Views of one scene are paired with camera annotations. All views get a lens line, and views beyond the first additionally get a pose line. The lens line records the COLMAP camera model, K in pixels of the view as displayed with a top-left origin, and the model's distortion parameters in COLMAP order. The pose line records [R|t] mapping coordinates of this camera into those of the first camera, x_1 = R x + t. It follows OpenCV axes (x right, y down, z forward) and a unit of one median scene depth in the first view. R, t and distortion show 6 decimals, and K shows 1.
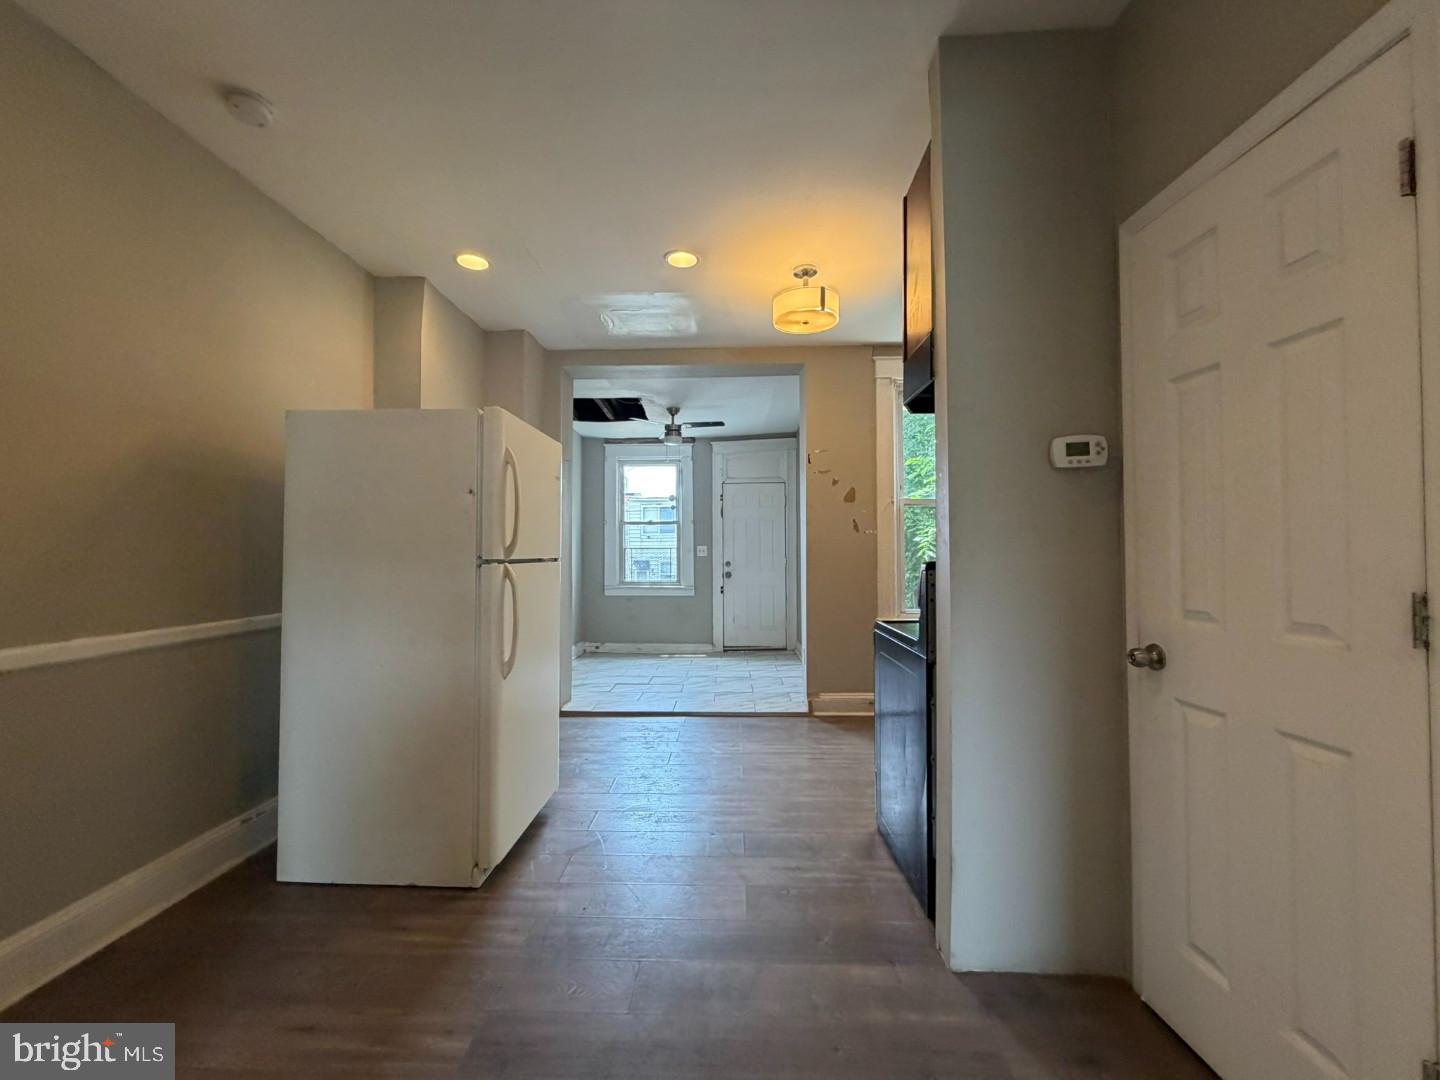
lens RADIAL K [[581.5, 0, 720.0], [0, 581.5, 540.0], [0, 0, 1]] dist [-0.002457, -0.000160]
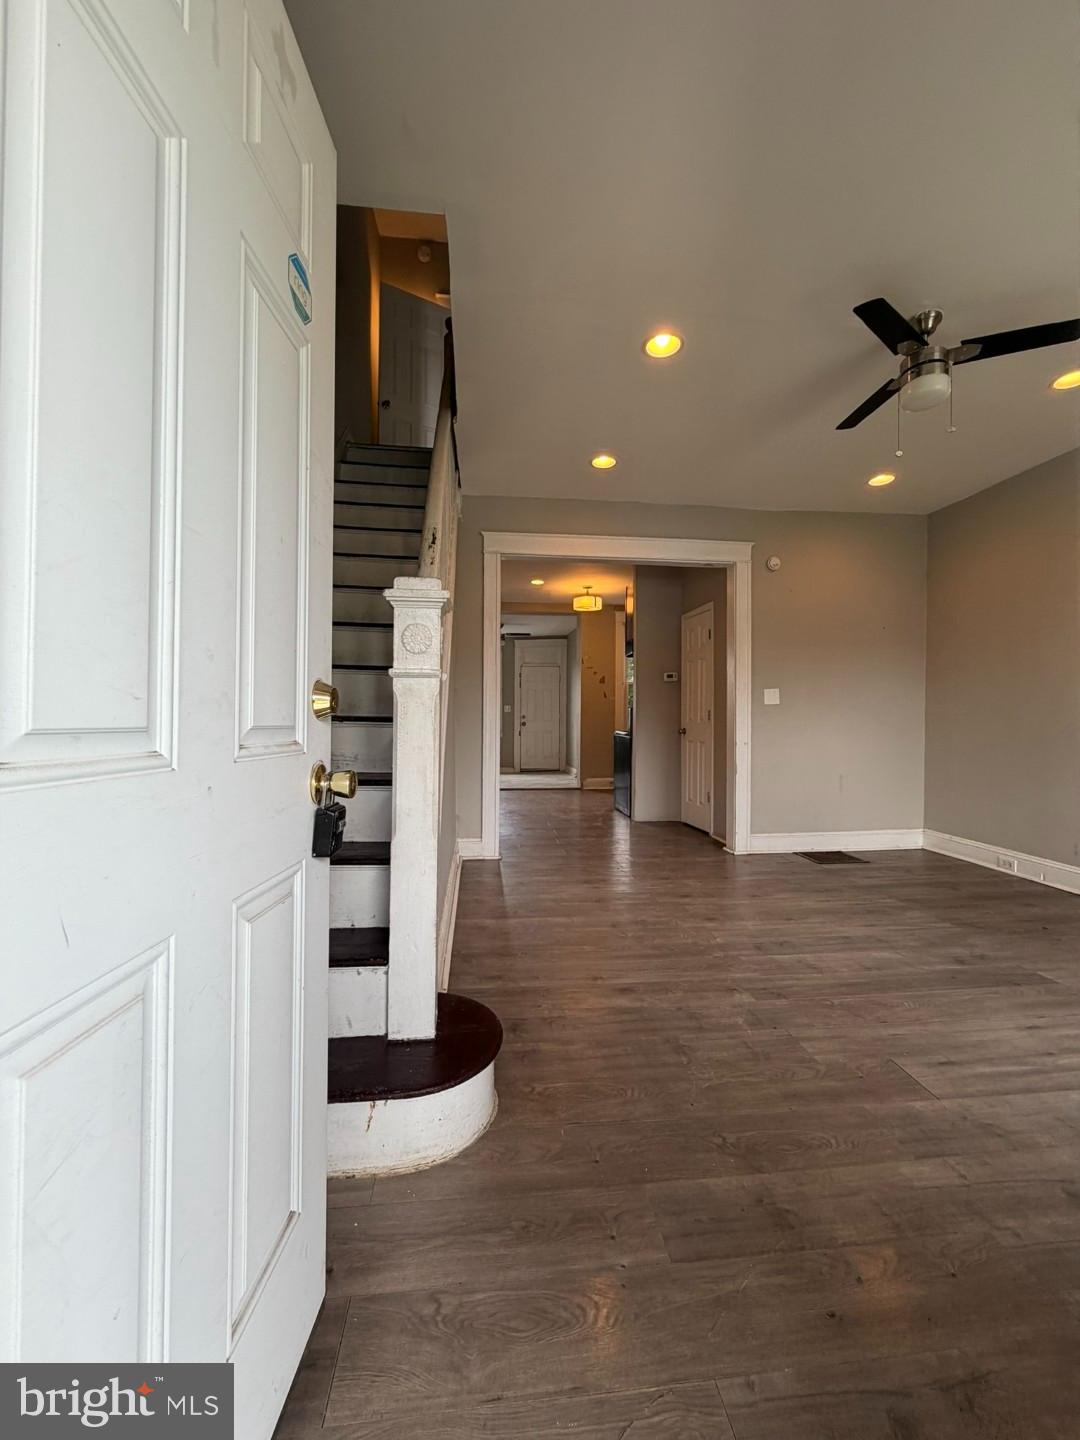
lens RADIAL K [[581.5, 0, 544.7], [0, 581.5, 711.3], [0, 0, 1]] dist [-0.002457, -0.000160]
pose [[0.989335, 0.012094, 0.145152, -0.160891], [-0.013710, 0.999855, 0.010139, 0.008514], [-0.145008, -0.012020, 0.989357, -0.584251]]
